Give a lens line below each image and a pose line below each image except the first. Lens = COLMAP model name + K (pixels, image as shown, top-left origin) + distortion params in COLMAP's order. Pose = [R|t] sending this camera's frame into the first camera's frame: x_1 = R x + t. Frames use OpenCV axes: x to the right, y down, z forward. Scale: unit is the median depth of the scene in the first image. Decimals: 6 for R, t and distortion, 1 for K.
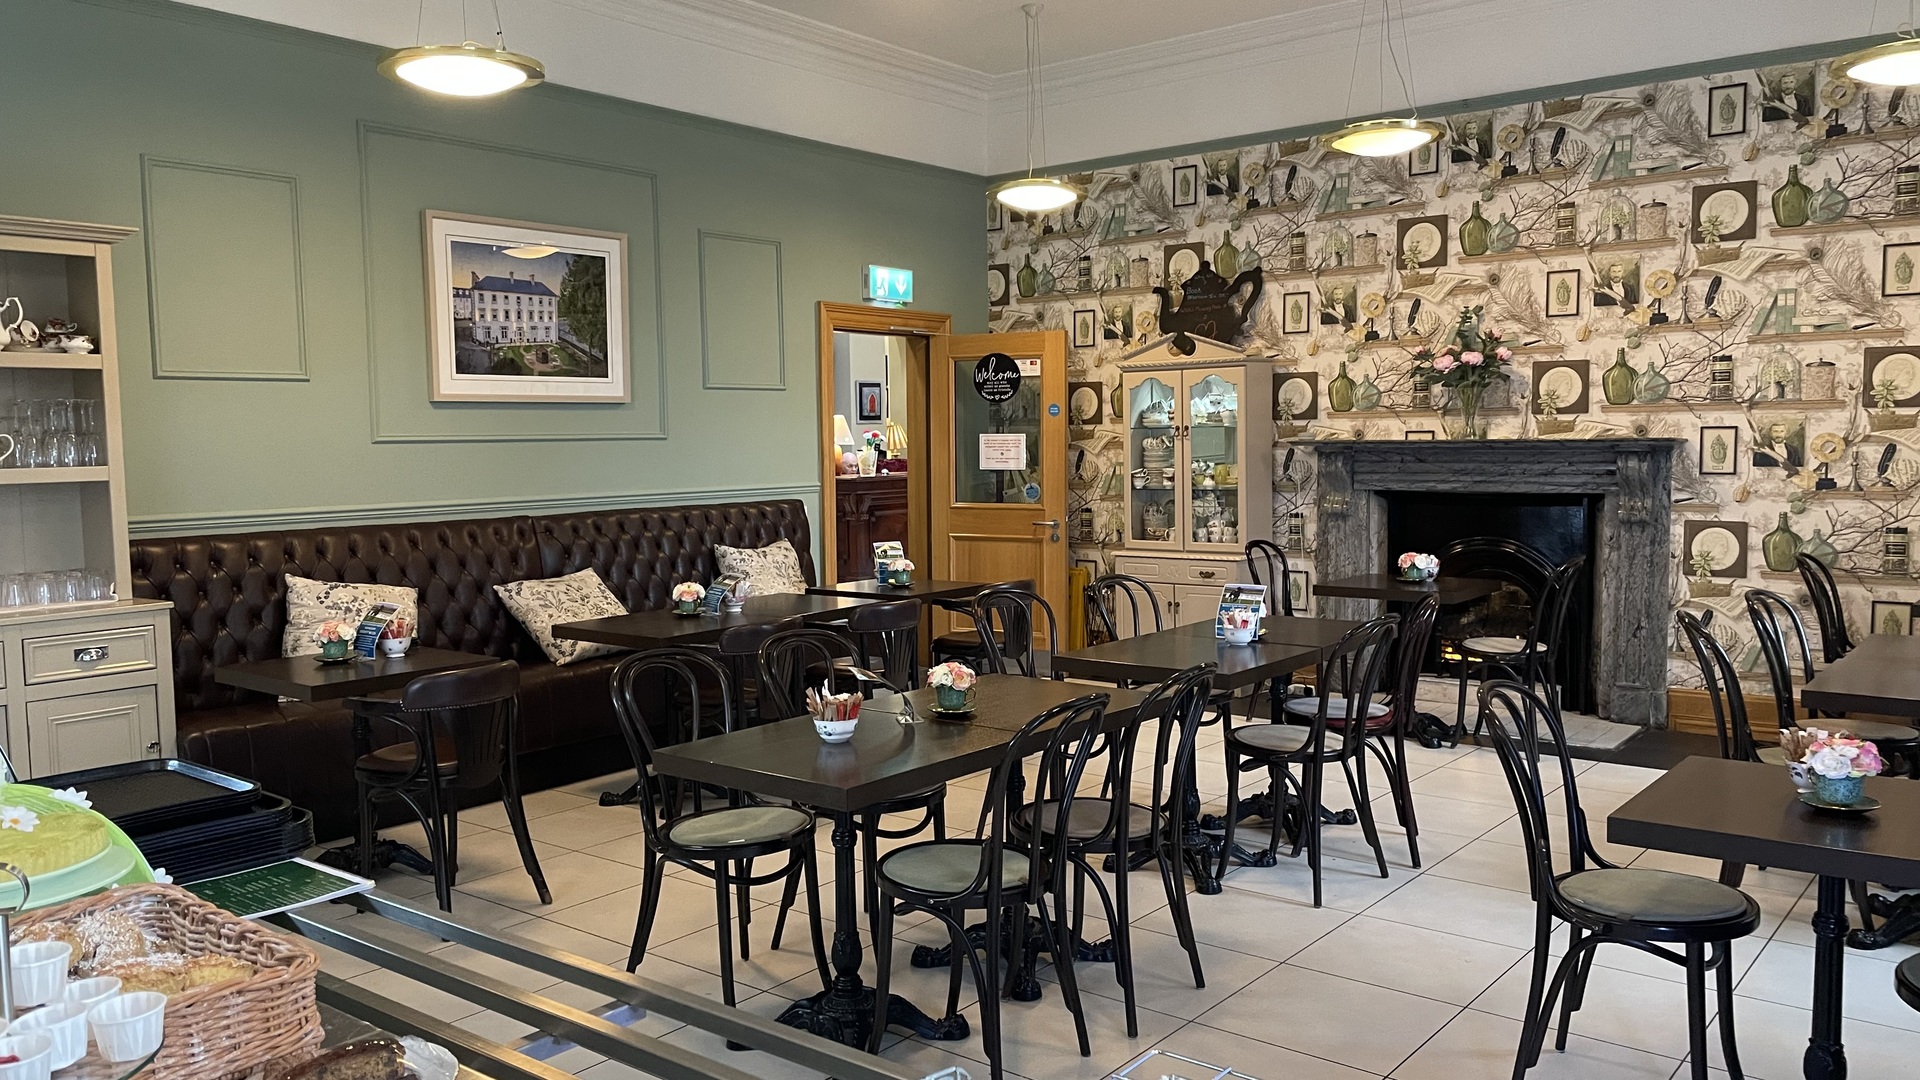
lens RADIAL K [[1441.7, 0, 950.7], [0, 1441.7, 543.8], [0, 0, 1]] dist [0.074517, -0.080767]
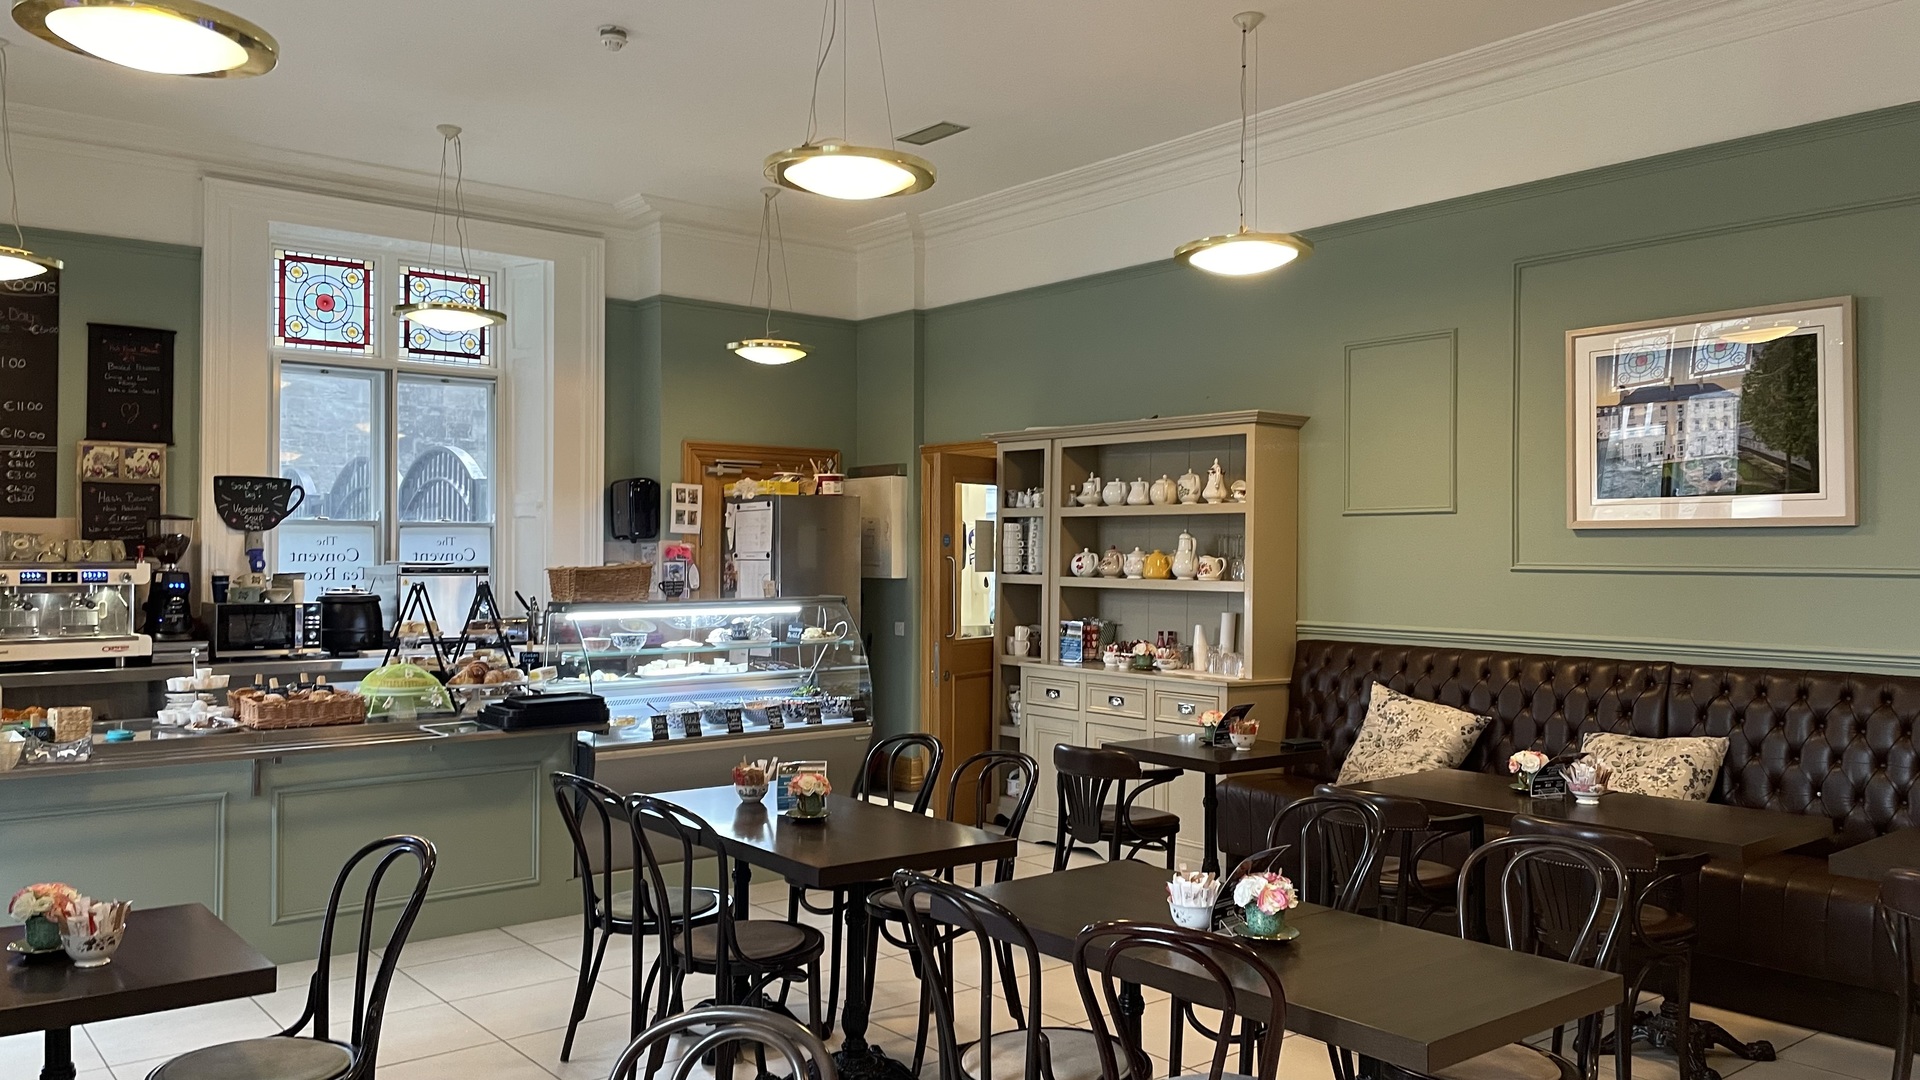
lens RADIAL K [[1441.7, 0, 946.8], [0, 1441.7, 538.3], [0, 0, 1]] dist [0.074517, -0.080767]
pose [[-0.223761, 0.001179, -0.974643, 0.256163], [-0.079343, 0.996658, 0.019421, -0.030326], [0.971409, 0.081676, -0.222919, 0.316220]]
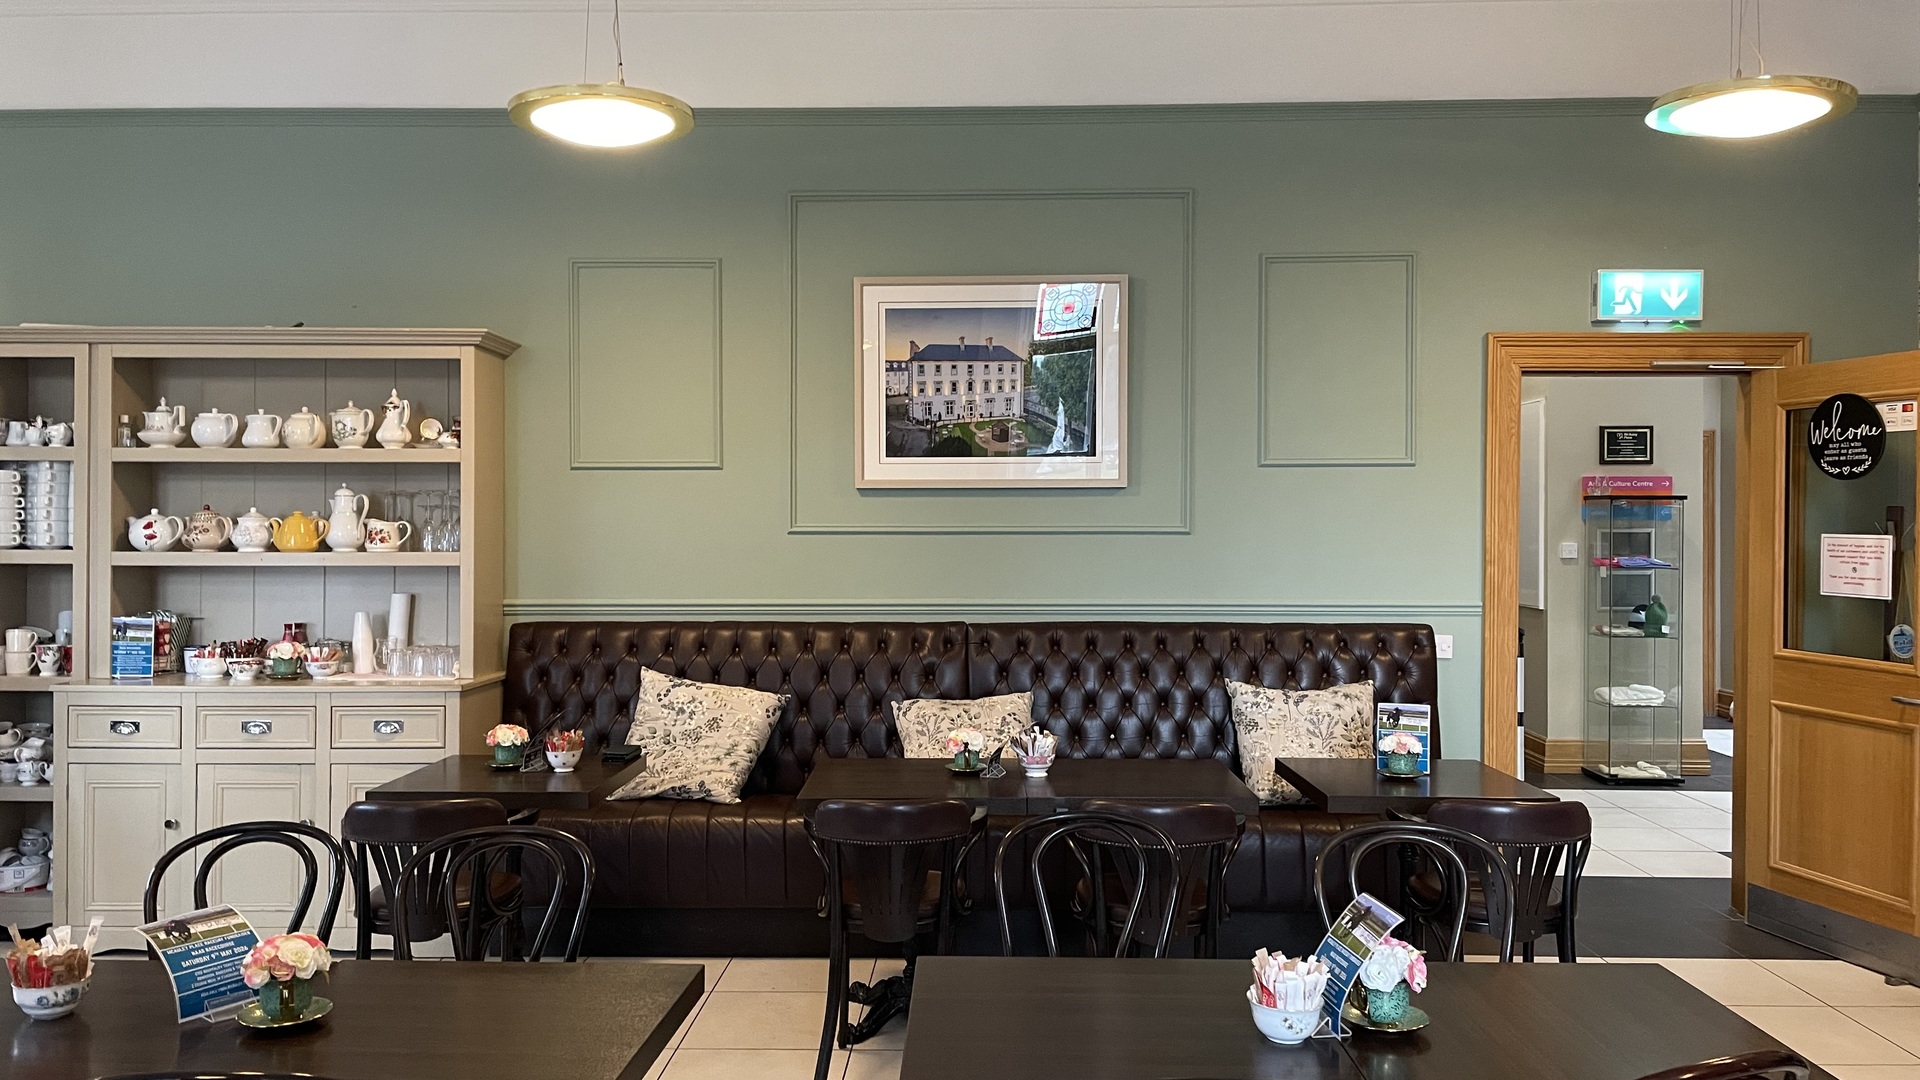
lens RADIAL K [[1441.7, 0, 953.9], [0, 1441.7, 544.9], [0, 0, 1]] dist [0.074517, -0.080767]
pose [[0.601893, 0.024269, -0.798208, 0.151236], [-0.069902, 0.997303, -0.022388, -0.018443], [0.795512, 0.069272, 0.601966, 0.199183]]
